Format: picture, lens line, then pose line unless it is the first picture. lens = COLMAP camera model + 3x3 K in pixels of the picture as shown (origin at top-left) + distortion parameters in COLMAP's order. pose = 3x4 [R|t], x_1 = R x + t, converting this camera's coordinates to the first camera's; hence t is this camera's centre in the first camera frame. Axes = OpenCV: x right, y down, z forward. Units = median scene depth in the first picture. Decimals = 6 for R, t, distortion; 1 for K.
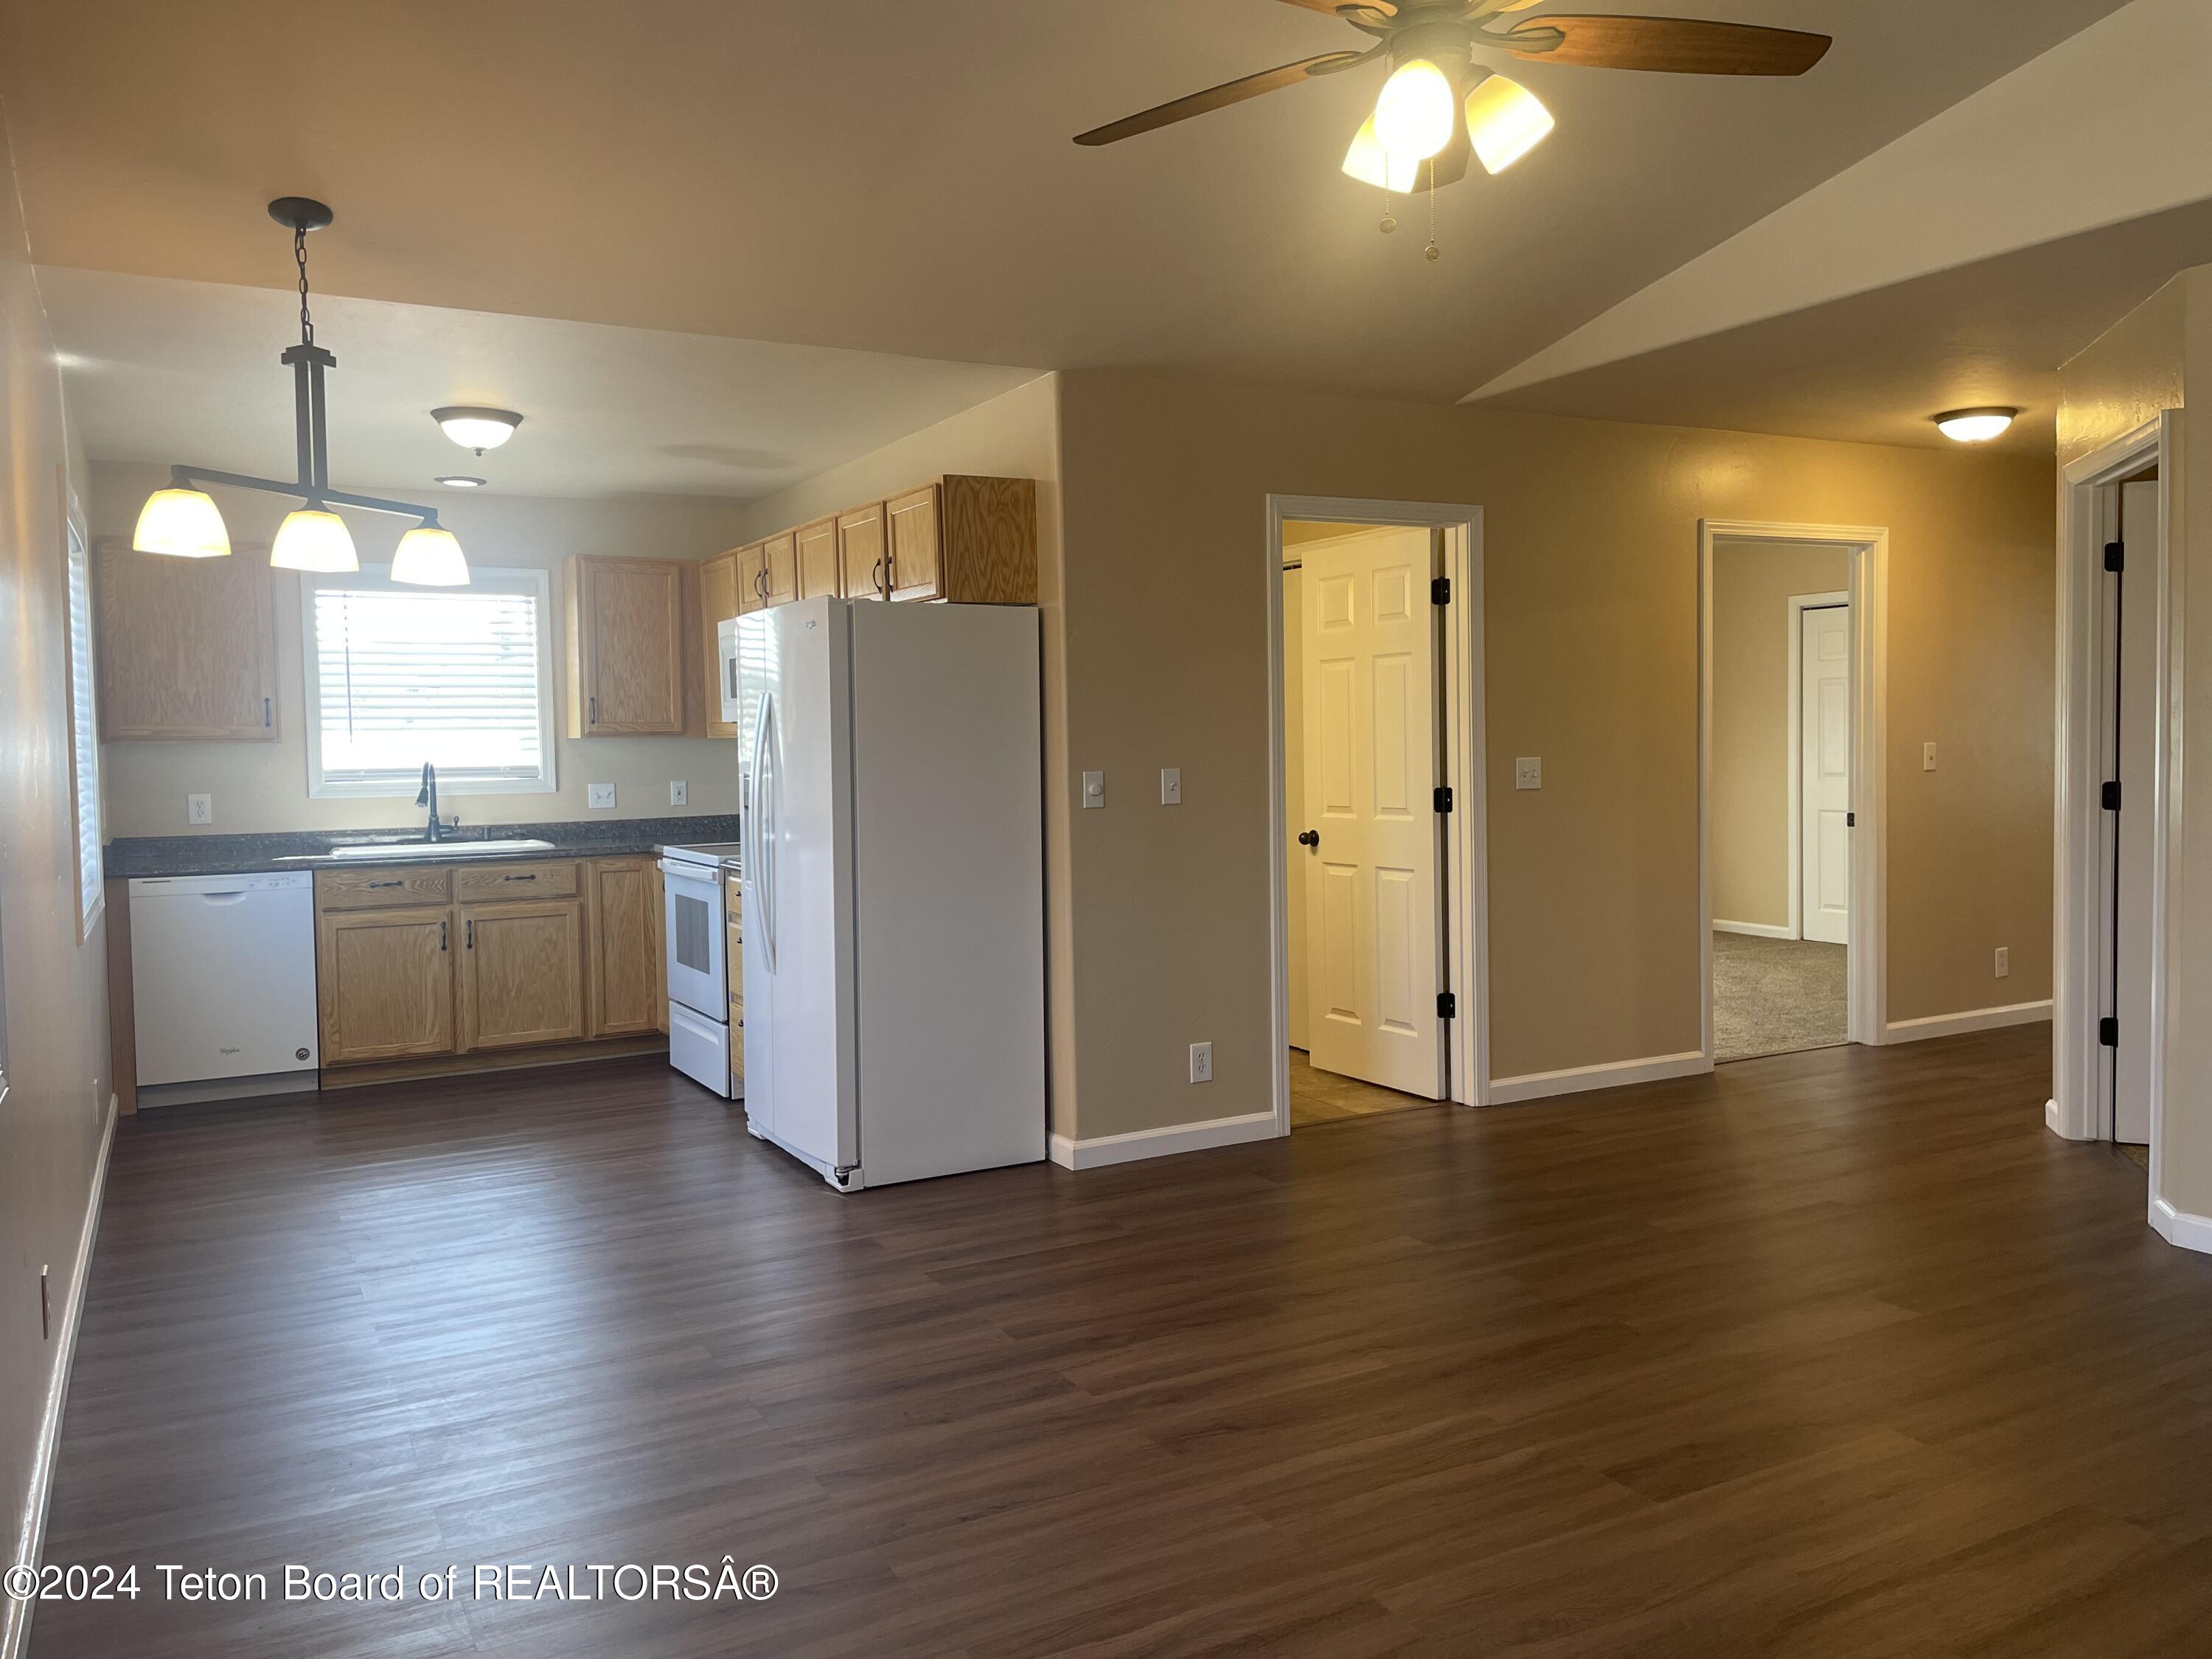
lens RADIAL K [[1647.0, 0, 1106.0], [0, 1647.0, 829.5], [0, 0, 1]] dist [-0.001827, -0.001232]
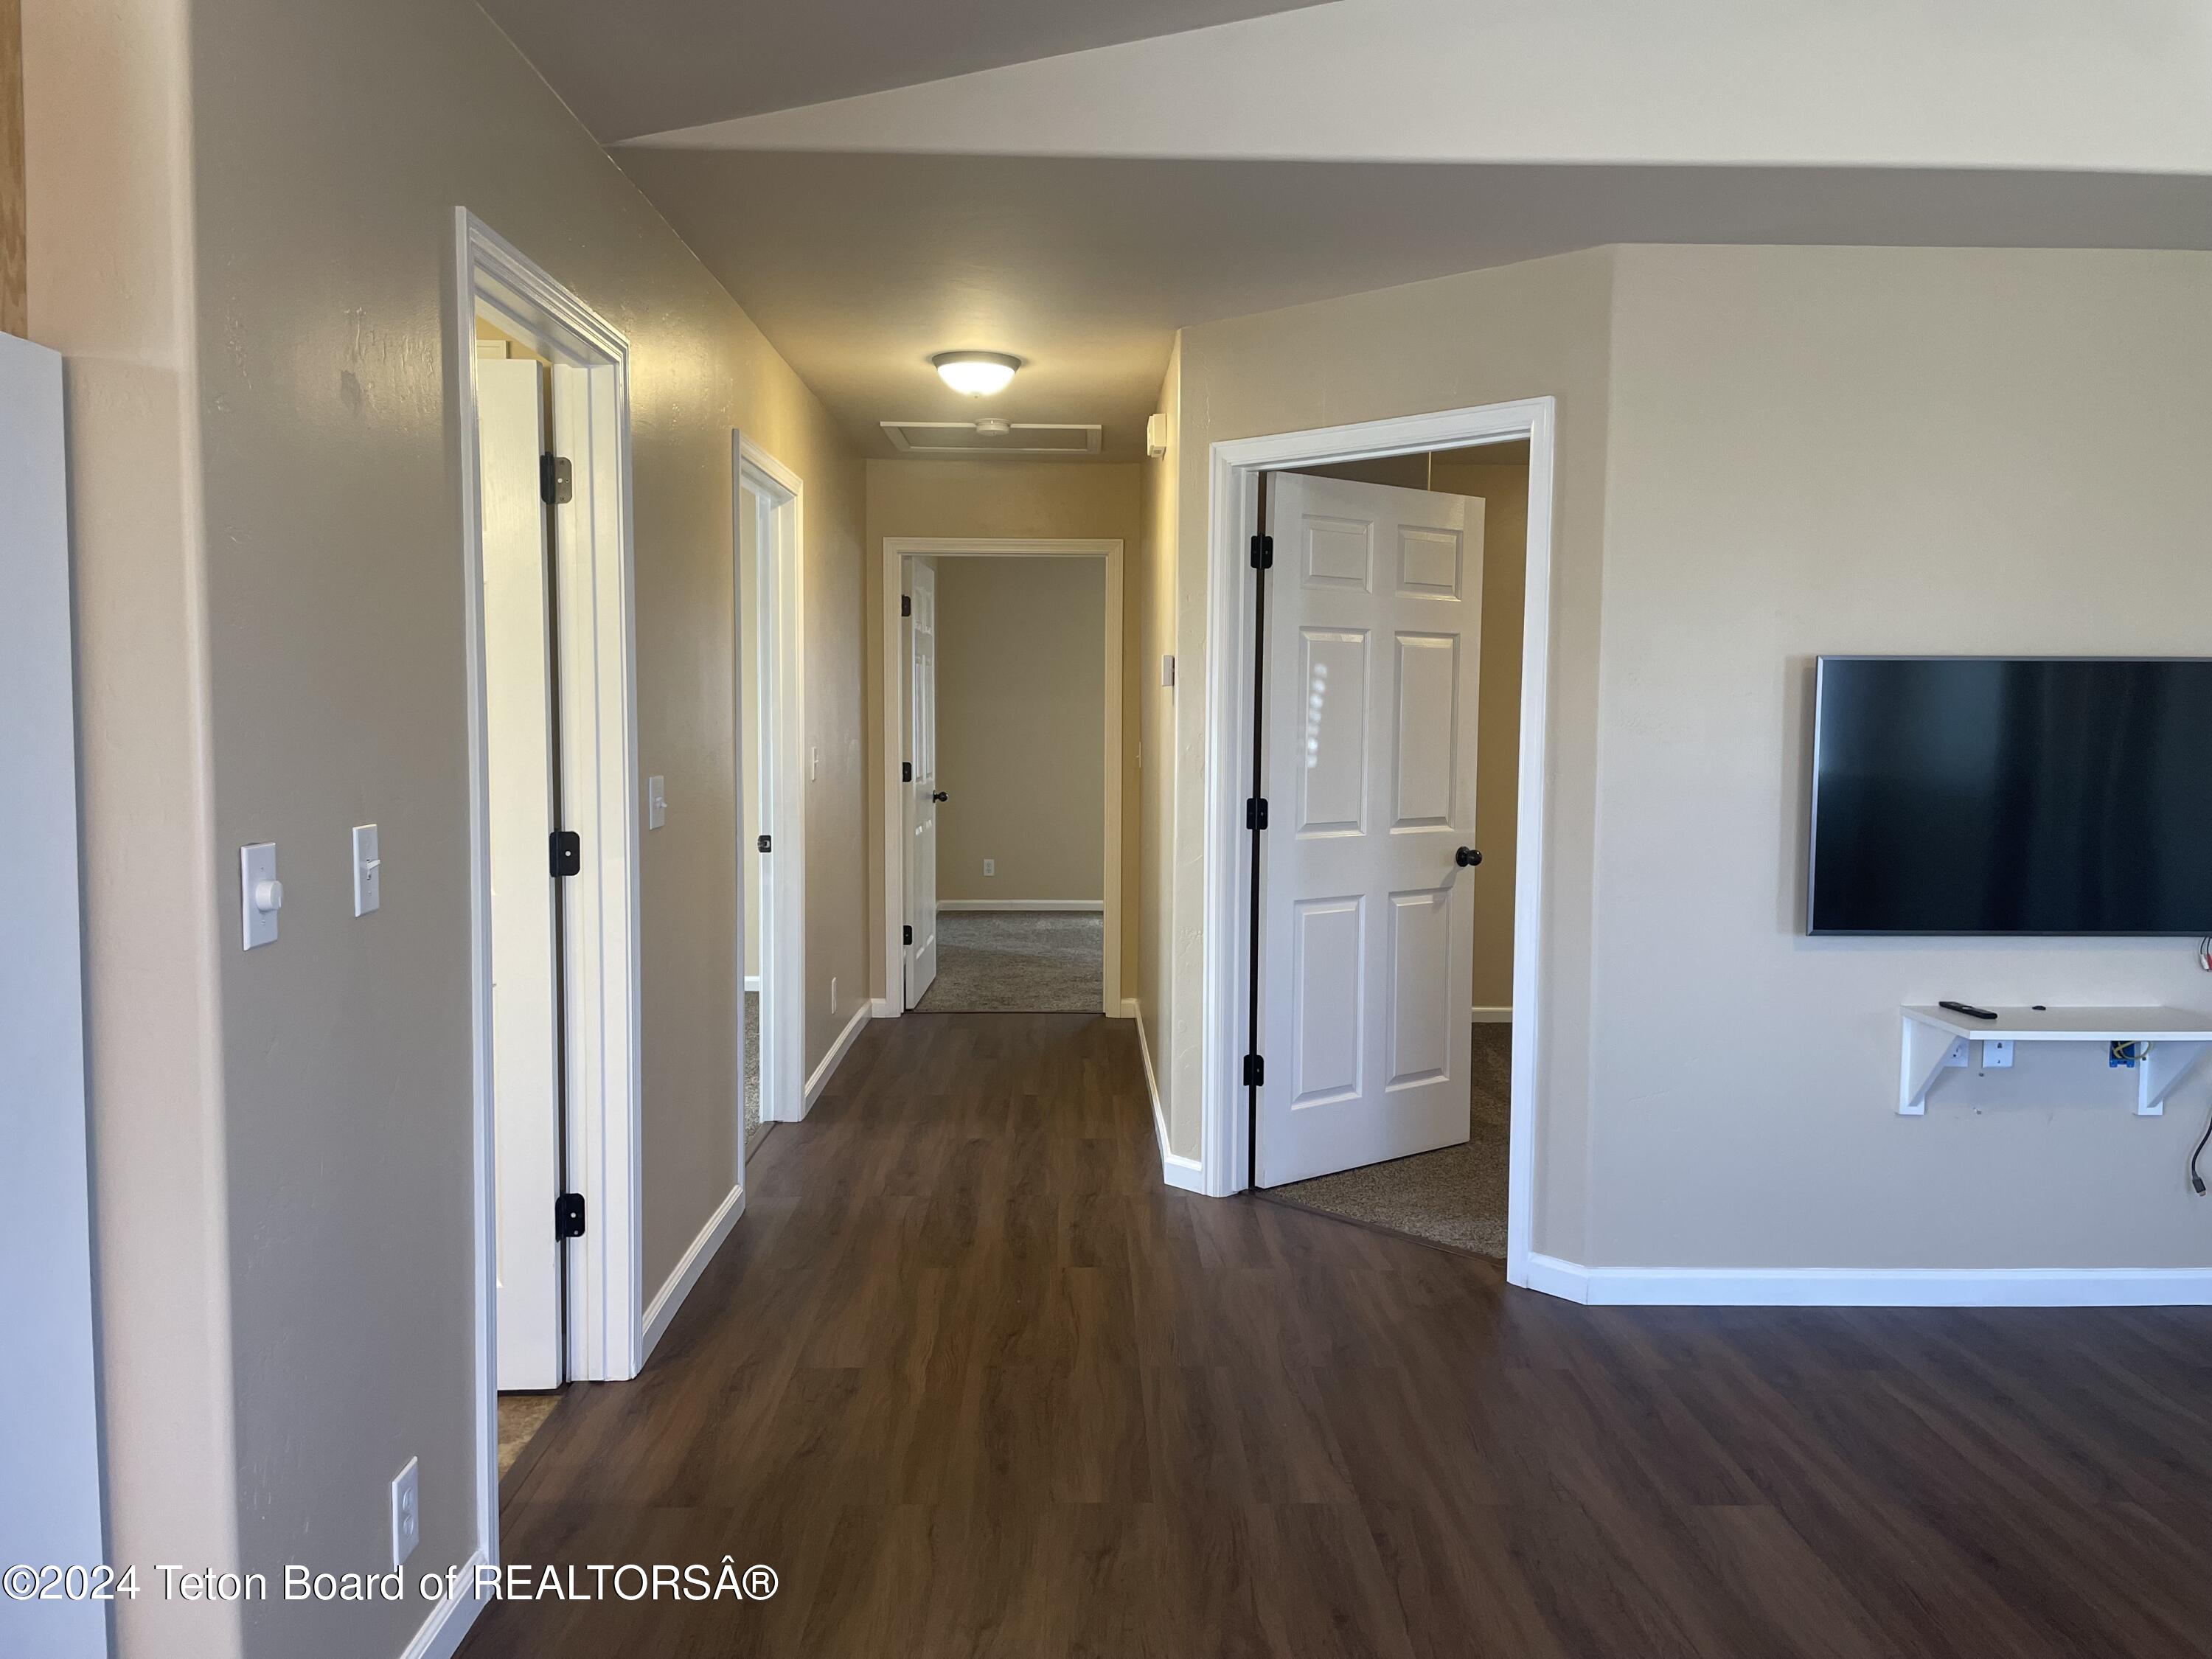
lens RADIAL K [[1647.0, 0, 1106.0], [0, 1647.0, 829.5], [0, 0, 1]] dist [-0.001827, -0.001232]
pose [[0.456280, -0.042072, 0.888841, -0.240526], [0.036712, 0.998921, 0.028437, -0.042133], [-0.889079, 0.019656, 0.457332, 0.668769]]
